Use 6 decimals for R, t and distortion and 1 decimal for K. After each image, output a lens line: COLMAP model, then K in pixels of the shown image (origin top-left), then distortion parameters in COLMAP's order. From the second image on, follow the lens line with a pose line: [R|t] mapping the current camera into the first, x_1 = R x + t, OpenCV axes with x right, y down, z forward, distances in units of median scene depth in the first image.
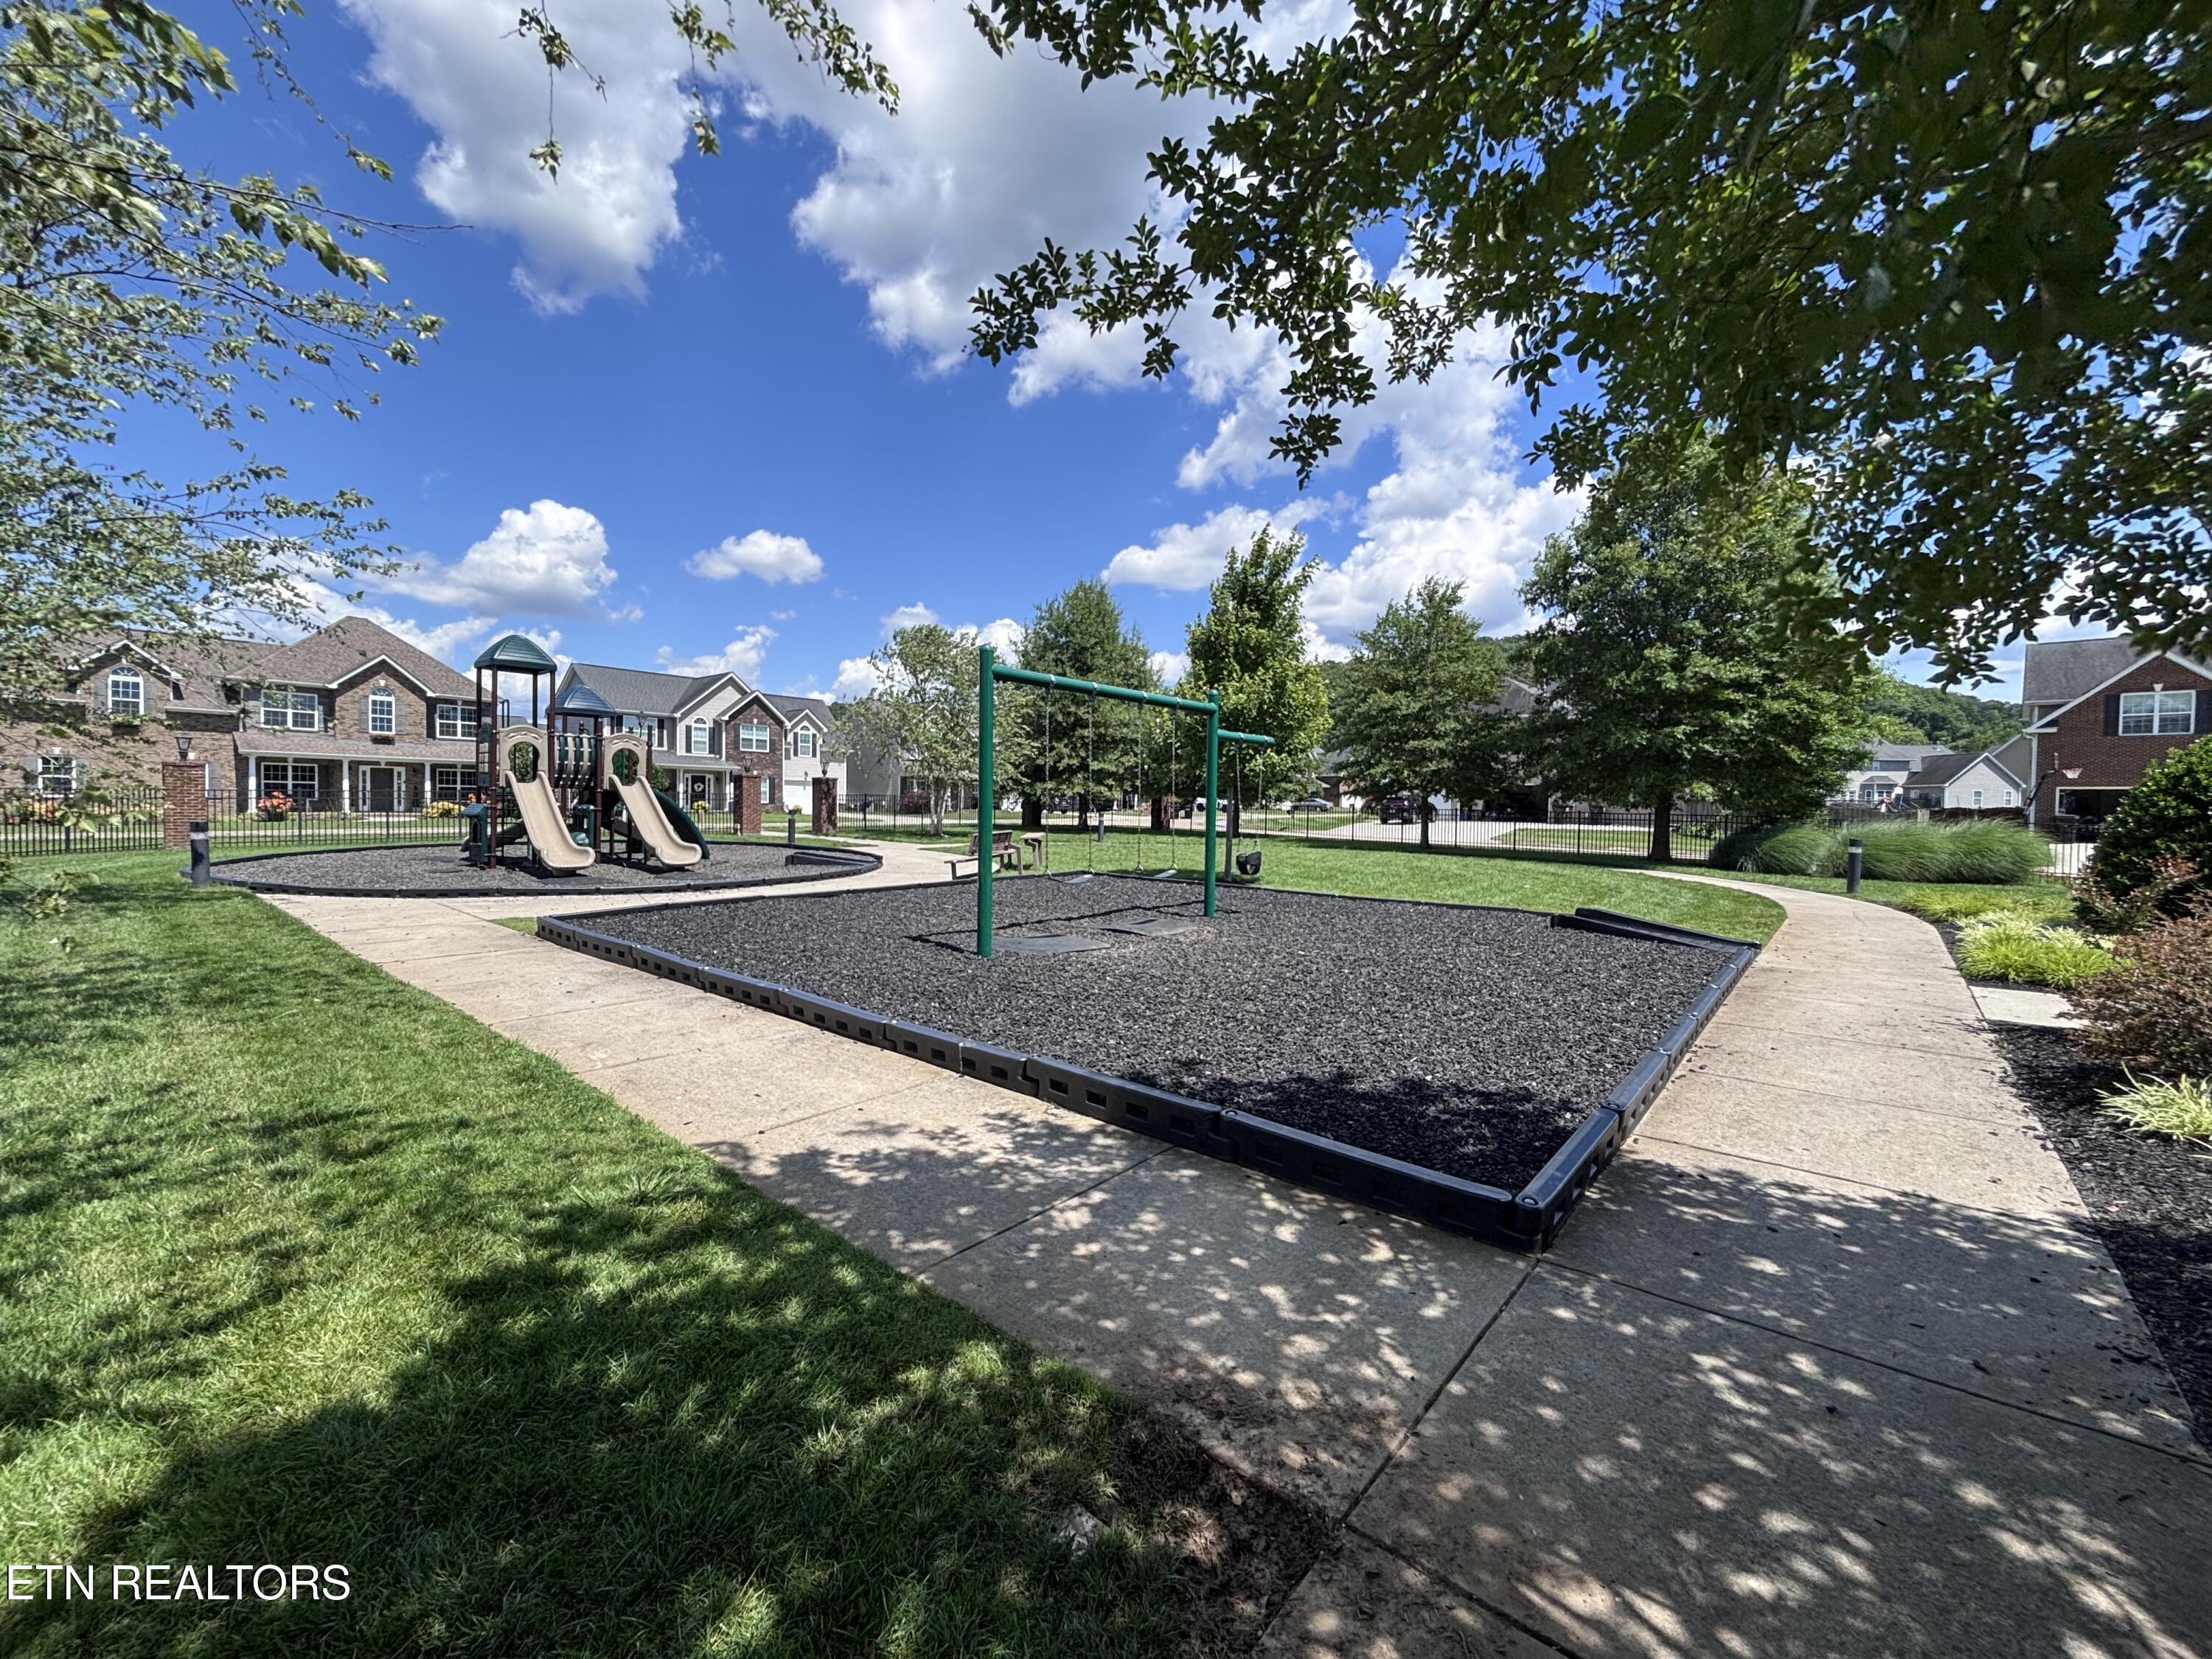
lens RADIAL K [[882.9, 0, 1106.0], [0, 882.9, 829.5], [0, 0, 1]] dist [-0.003409, -0.000721]
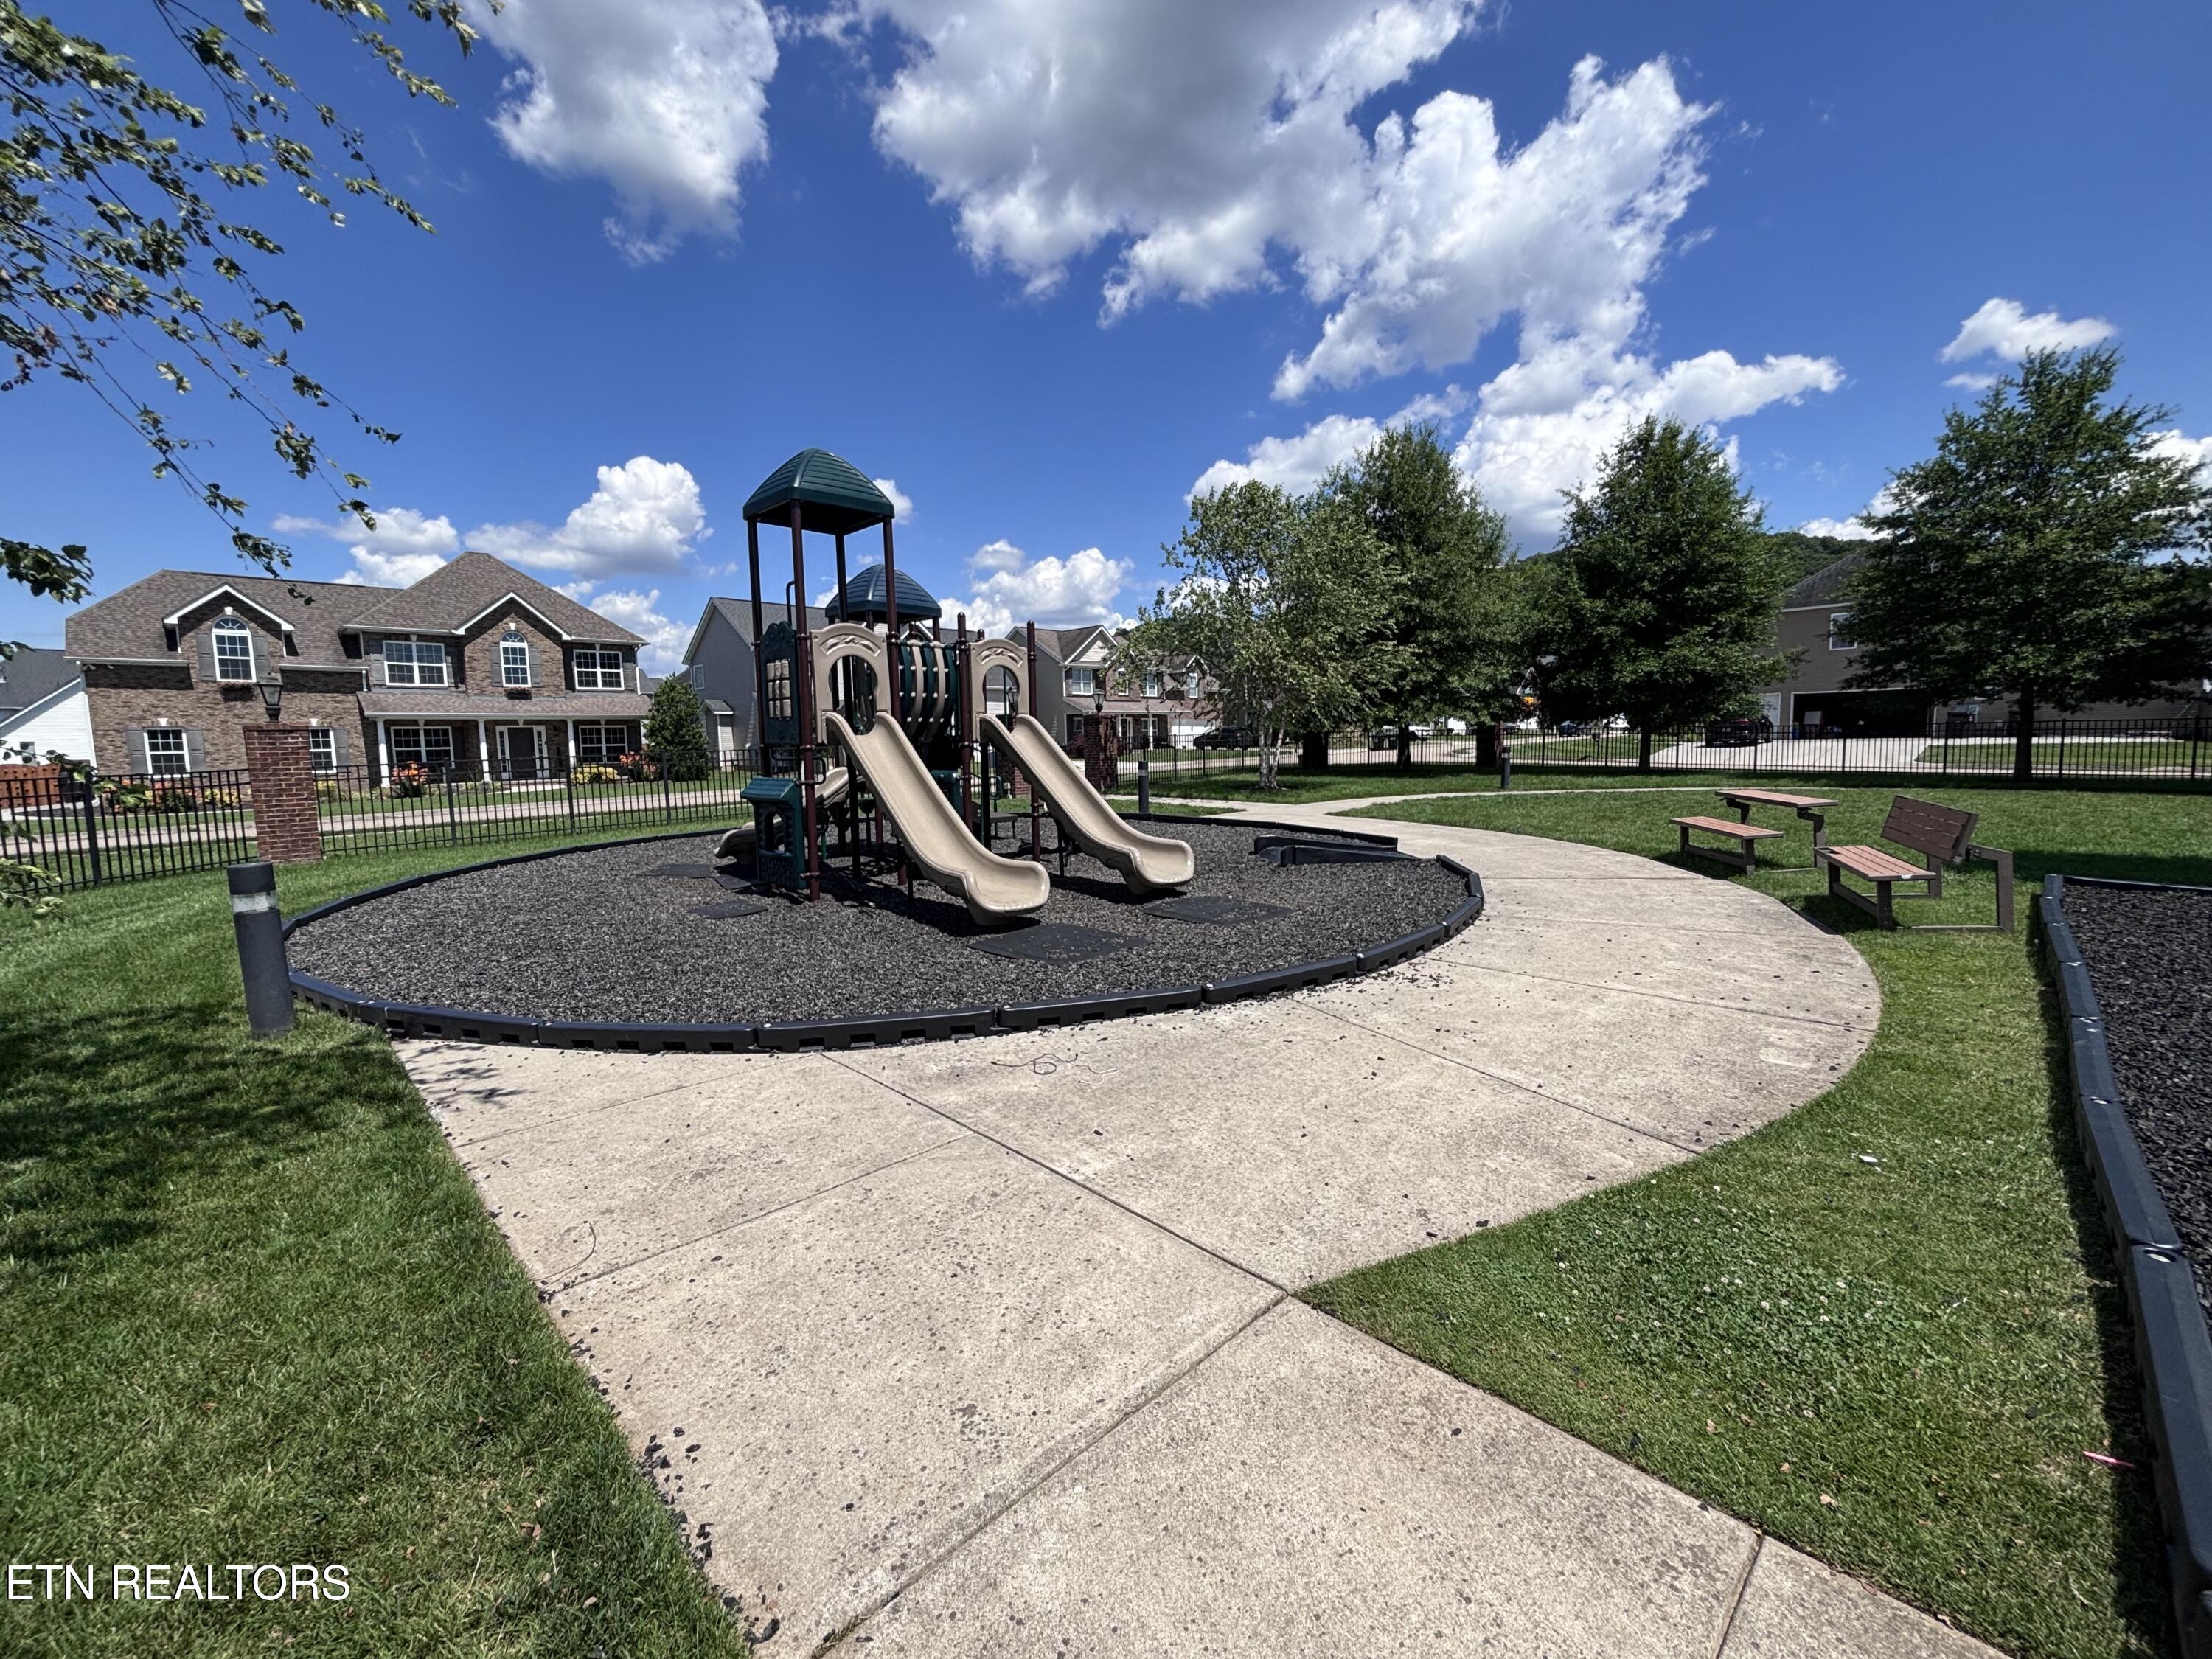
lens RADIAL K [[884.5, 0, 1106.0], [0, 884.5, 829.5], [0, 0, 1]] dist [-0.018887, 0.000185]
pose [[0.993466, -0.030414, -0.110004, -0.171699], [0.038106, 0.996922, 0.068509, -0.008243], [0.107582, -0.072253, 0.991567, 0.215986]]
